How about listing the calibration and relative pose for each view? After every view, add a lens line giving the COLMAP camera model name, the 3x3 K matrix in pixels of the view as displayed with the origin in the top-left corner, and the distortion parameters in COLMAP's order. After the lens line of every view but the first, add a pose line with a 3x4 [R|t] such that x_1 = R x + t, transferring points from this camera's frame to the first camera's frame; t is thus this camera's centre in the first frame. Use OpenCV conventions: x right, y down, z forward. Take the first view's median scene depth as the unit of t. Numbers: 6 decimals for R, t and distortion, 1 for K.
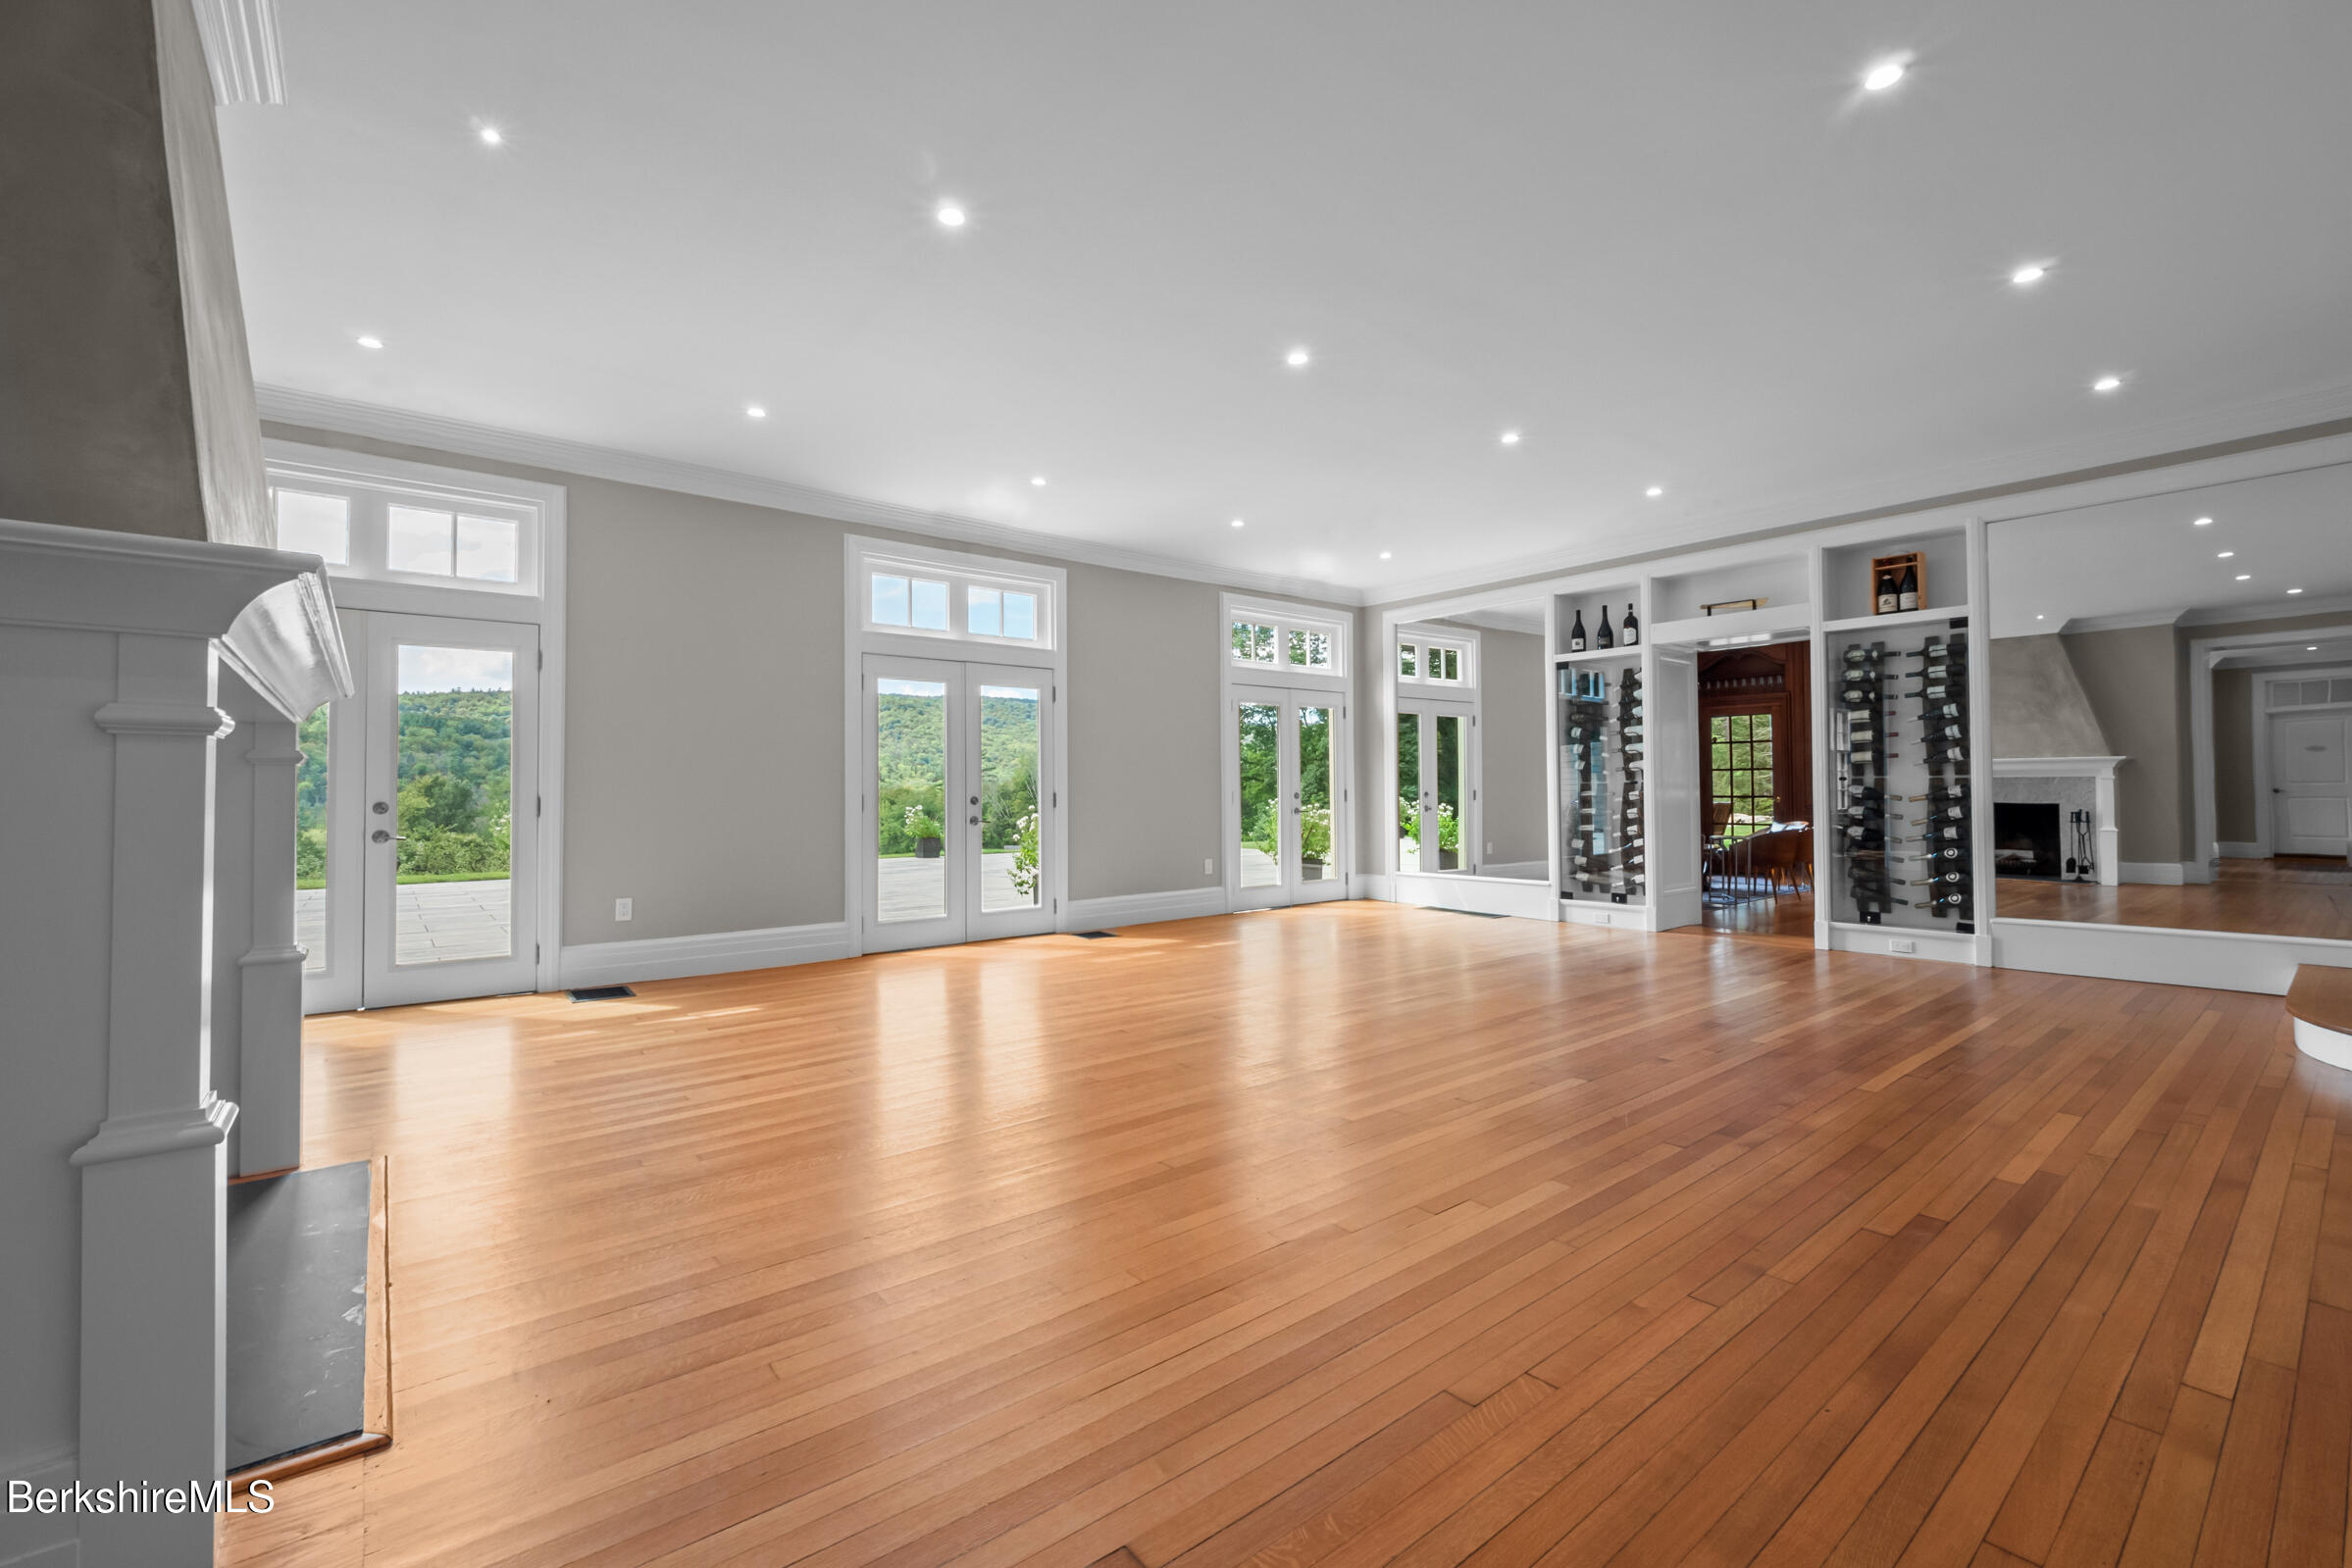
lens RADIAL K [[990.1, 0, 1178.0], [0, 990.1, 774.9], [0, 0, 1]] dist [-0.002478, -0.000225]
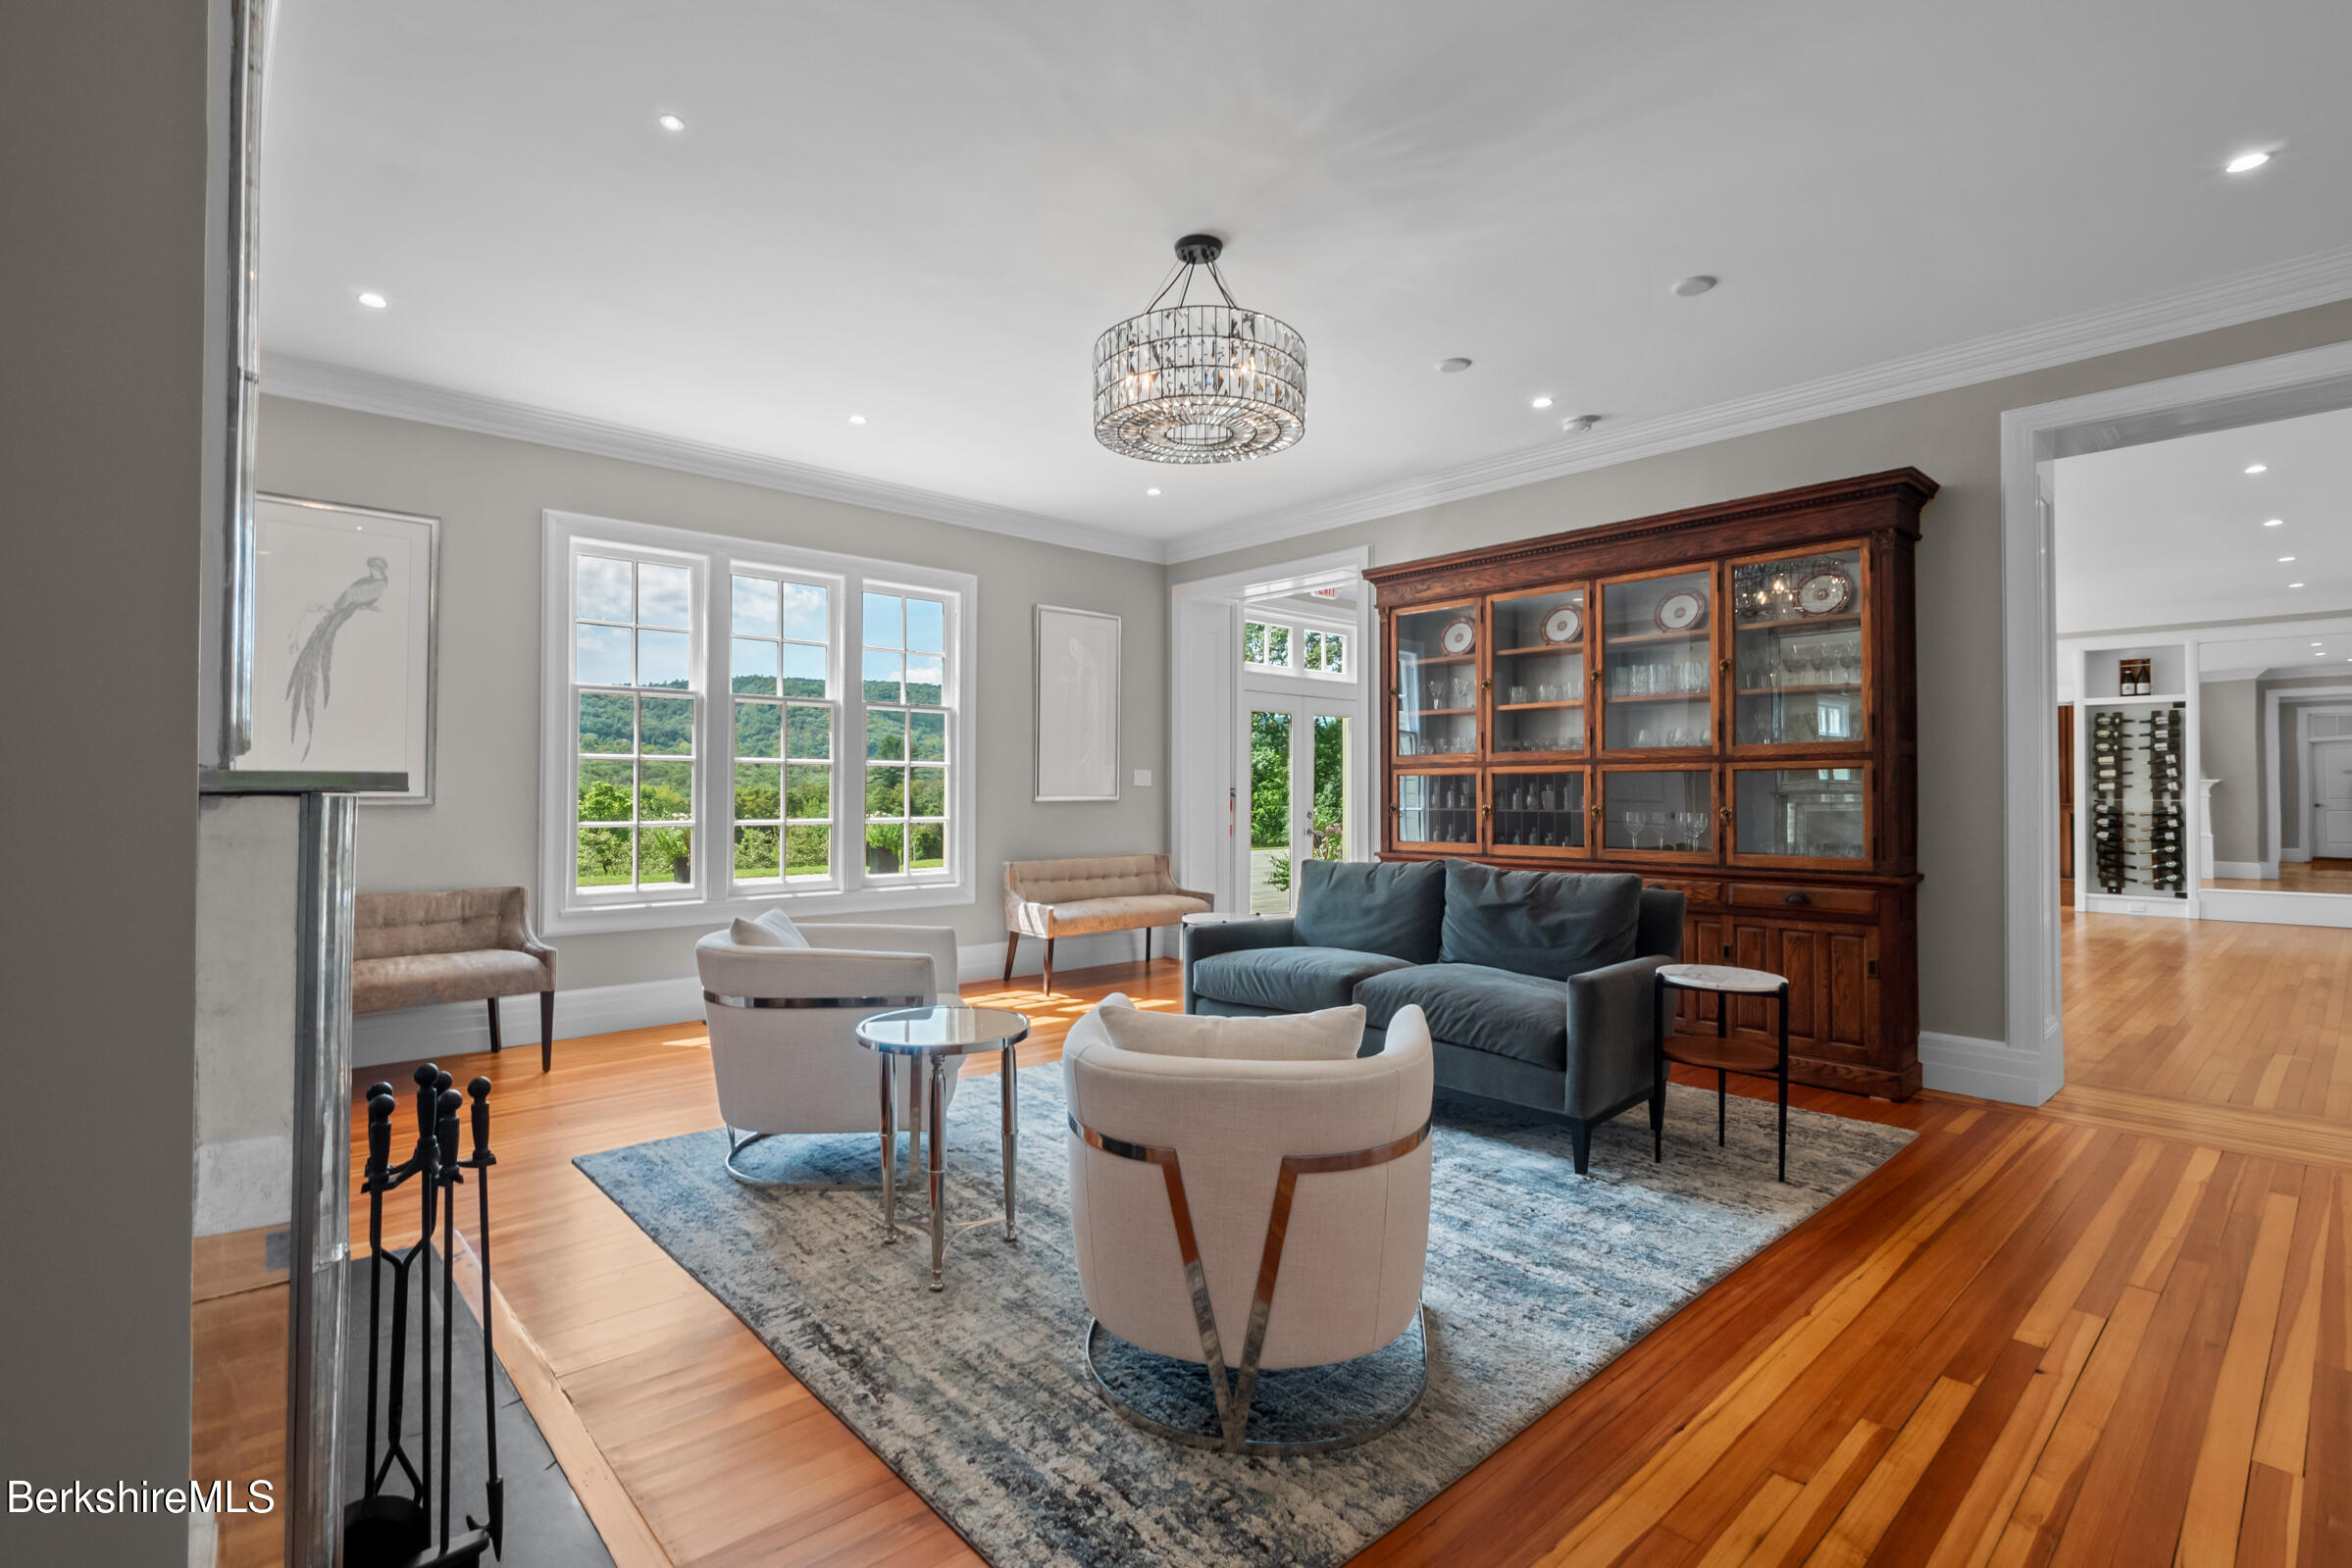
lens RADIAL K [[1092.0, 0, 1157.6], [0, 1092.0, 779.0], [0, 0, 1]] dist [-0.000048, -0.000427]
pose [[0.998722, 0.009916, 0.049551, -0.899466], [-0.010212, 0.999932, 0.005716, -0.025691], [-0.049491, -0.006214, 0.998755, -0.647883]]
